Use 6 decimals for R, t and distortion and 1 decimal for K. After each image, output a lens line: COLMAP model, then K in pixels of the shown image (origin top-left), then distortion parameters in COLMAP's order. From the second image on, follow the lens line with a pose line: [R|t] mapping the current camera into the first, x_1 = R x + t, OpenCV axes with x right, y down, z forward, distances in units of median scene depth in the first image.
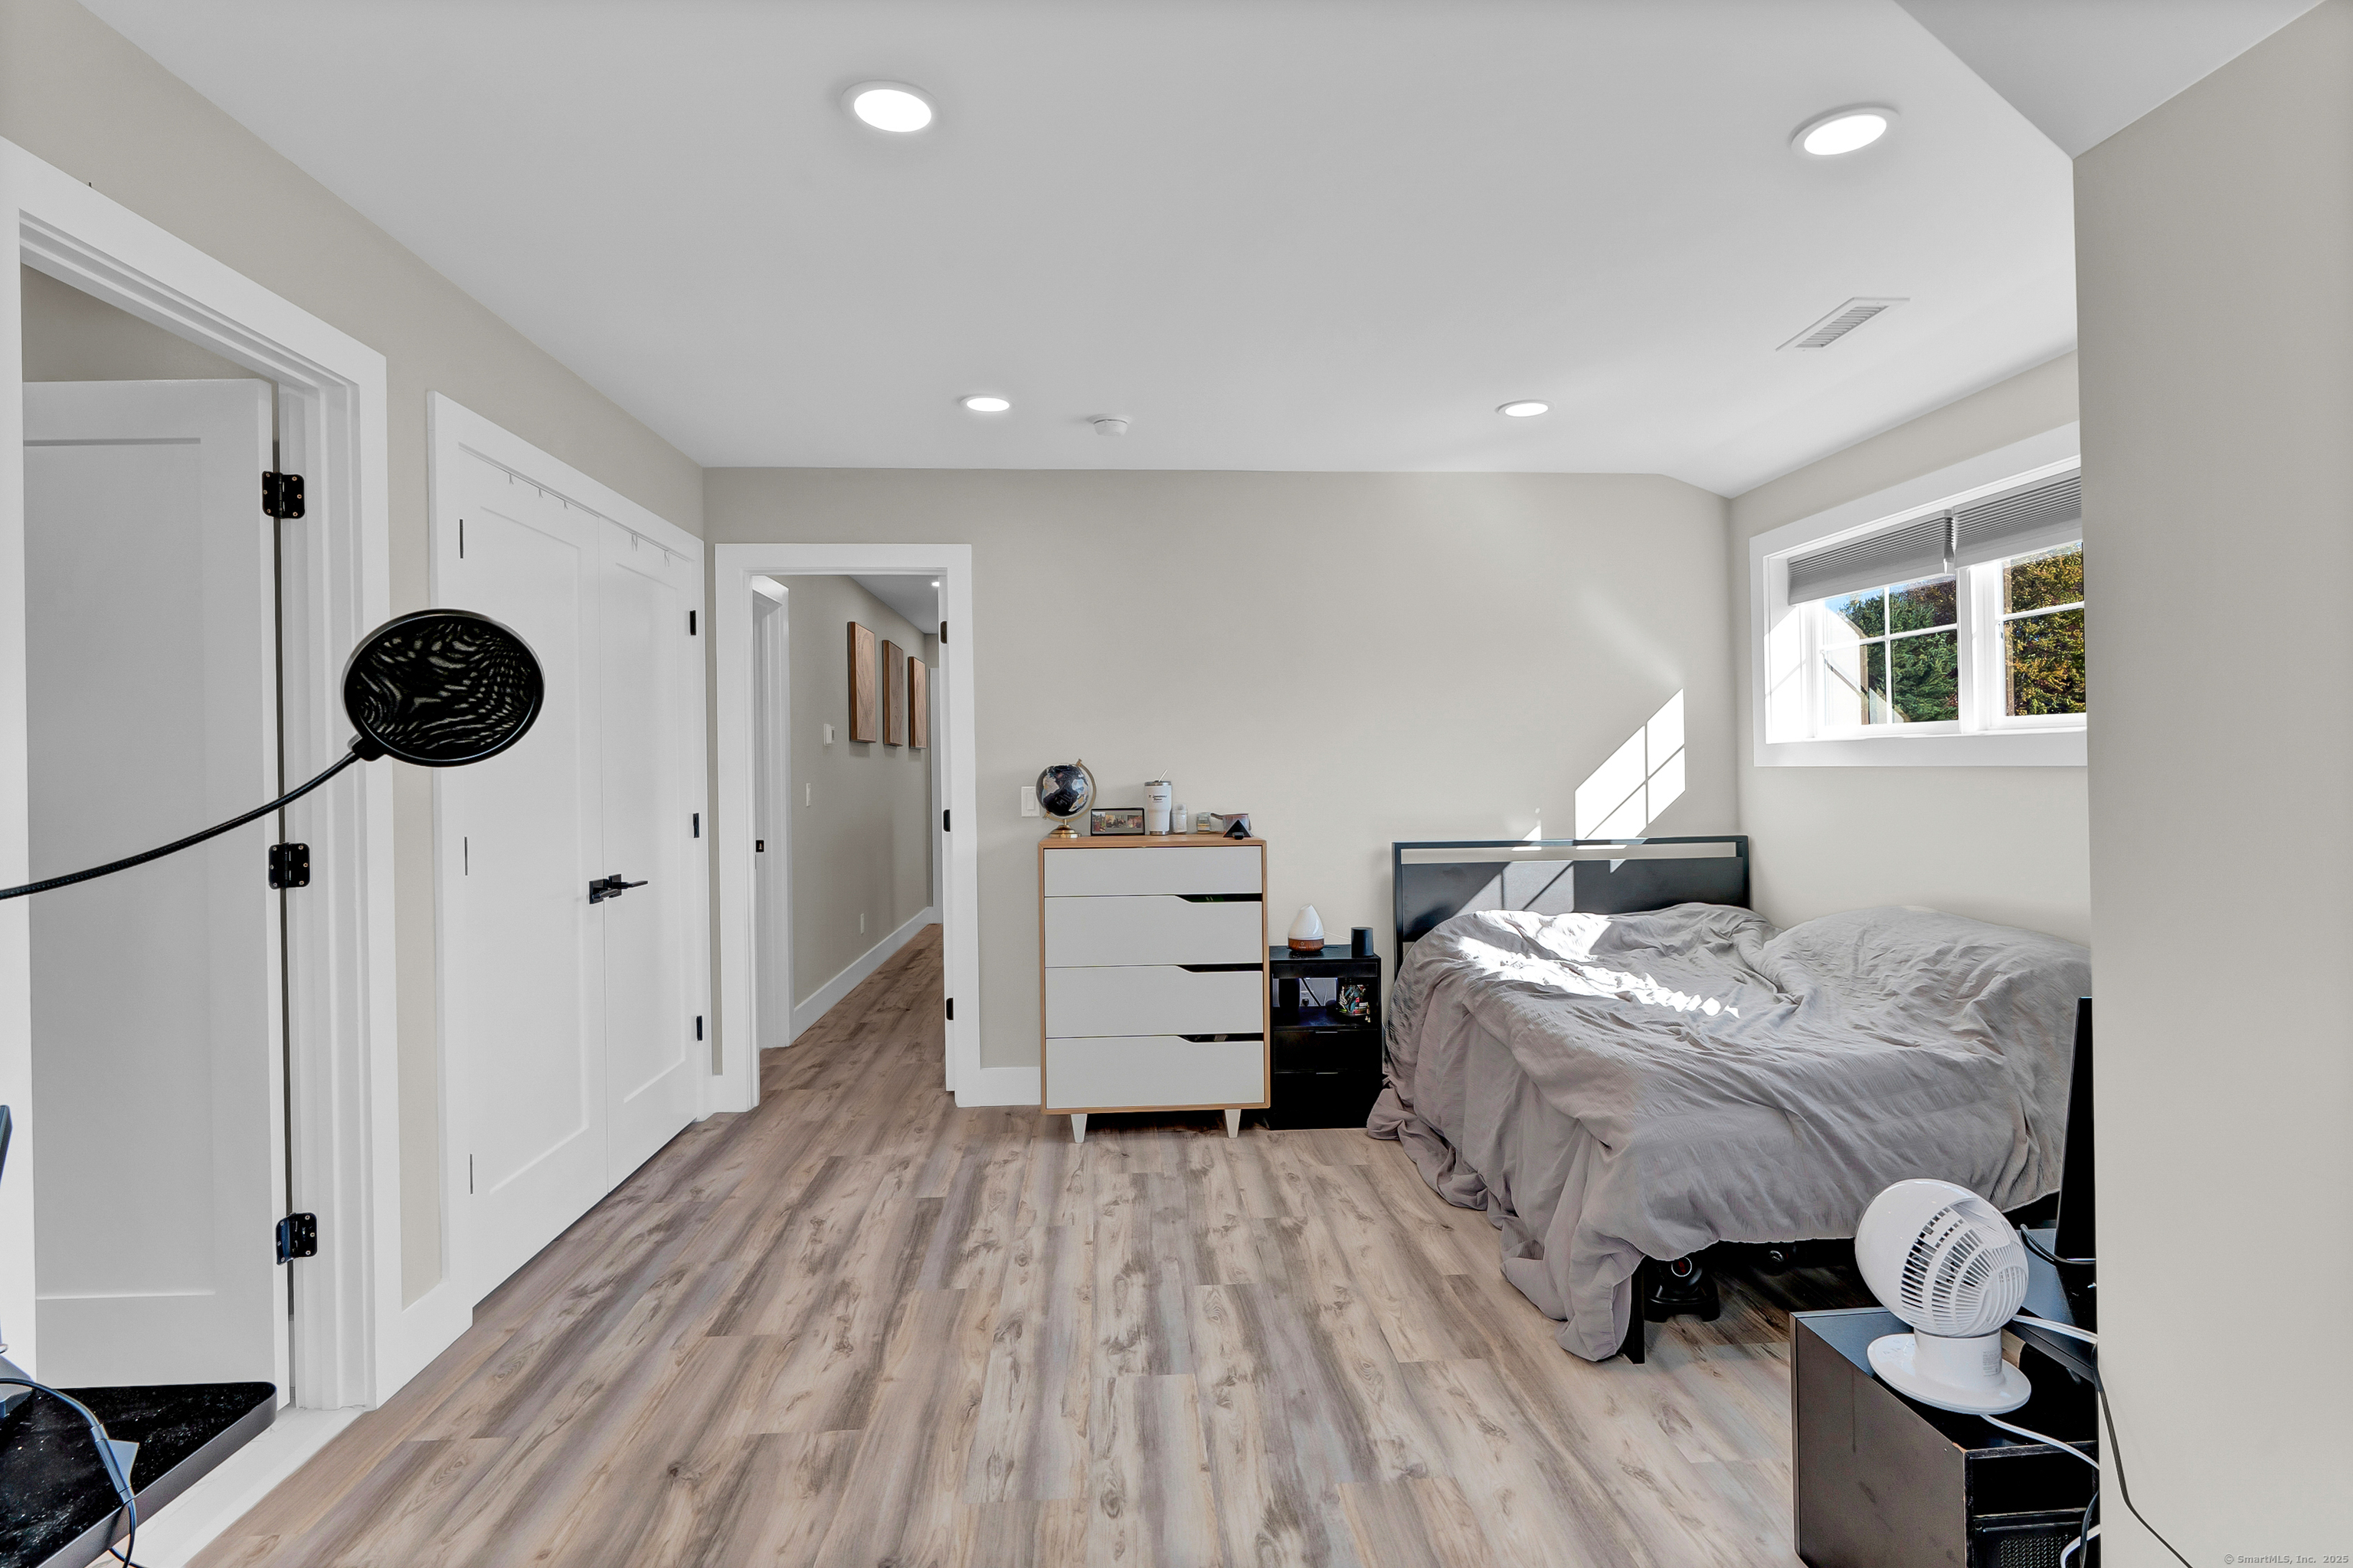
lens RADIAL K [[1148.5, 0, 1178.5], [0, 1148.5, 772.5], [0, 0, 1]] dist [-0.000068, 0.000042]
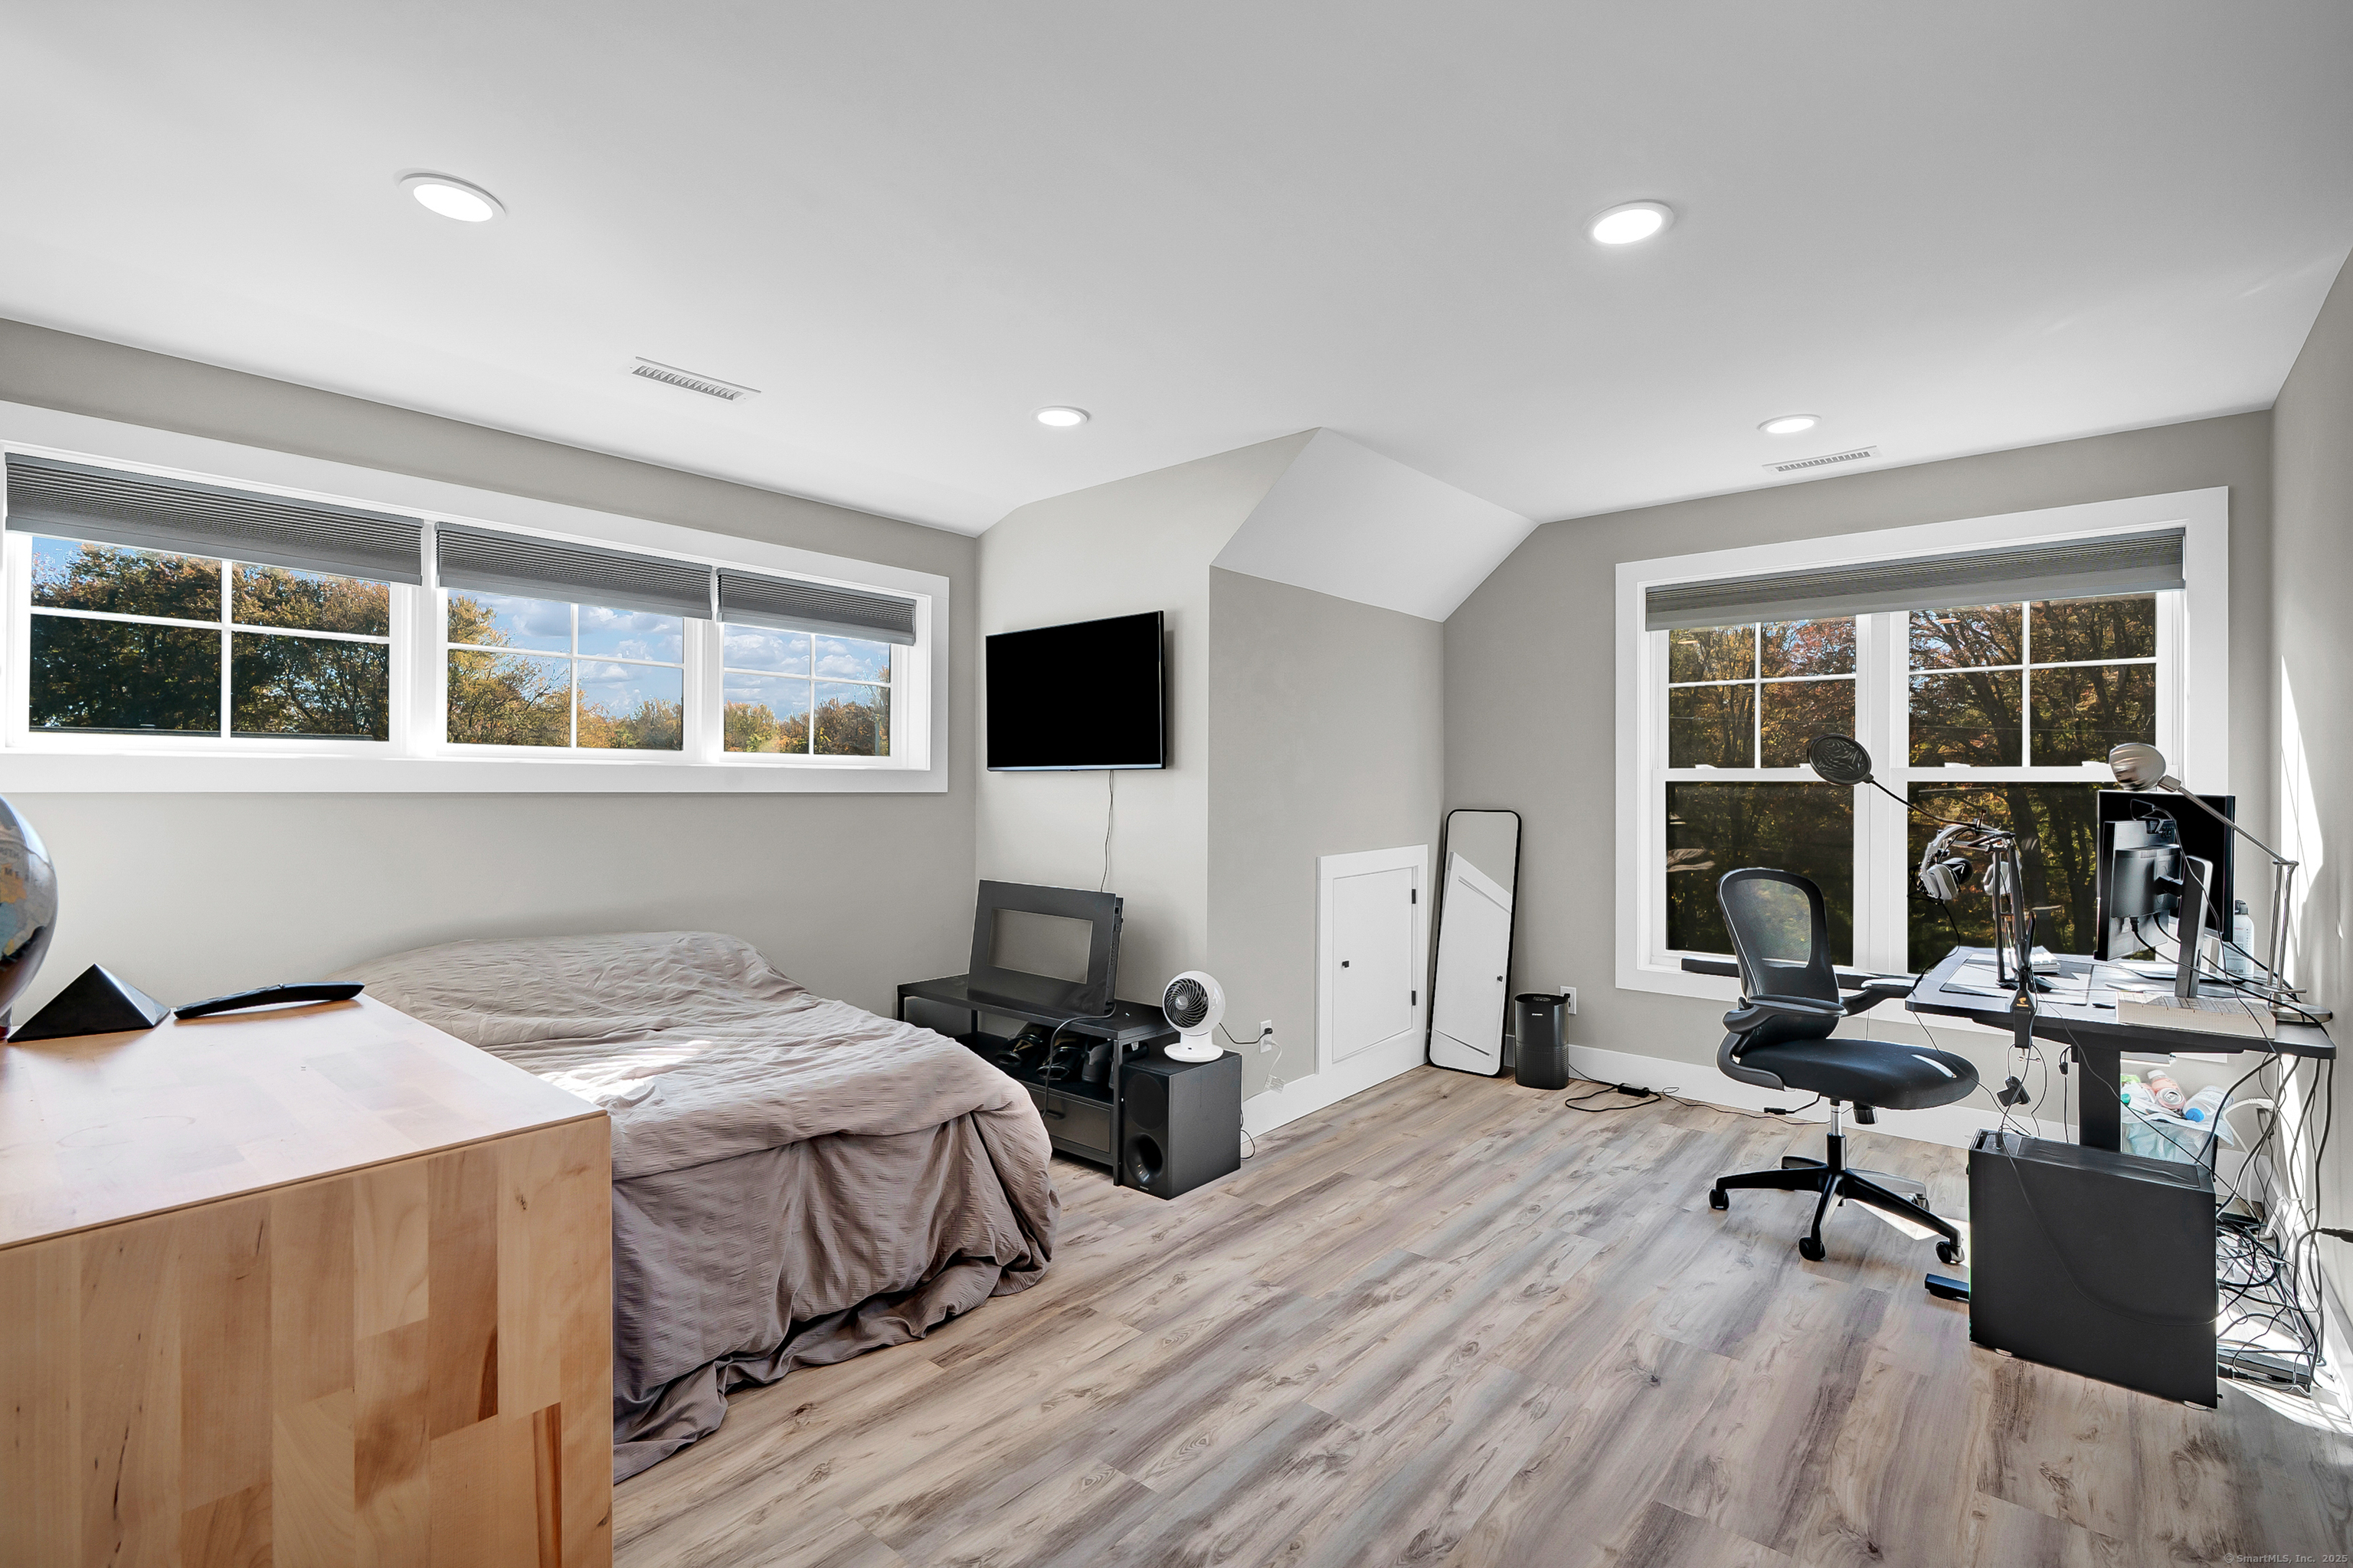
lens RADIAL K [[1079.9, 0, 1180.1], [0, 1079.9, 788.8], [0, 0, 1]] dist [-0.003743, -0.000018]
pose [[-0.719381, 0.010967, 0.694530, -0.566848], [0.009280, 0.999938, -0.006178, 0.003255], [-0.694554, 0.002001, -0.719438, 1.759294]]
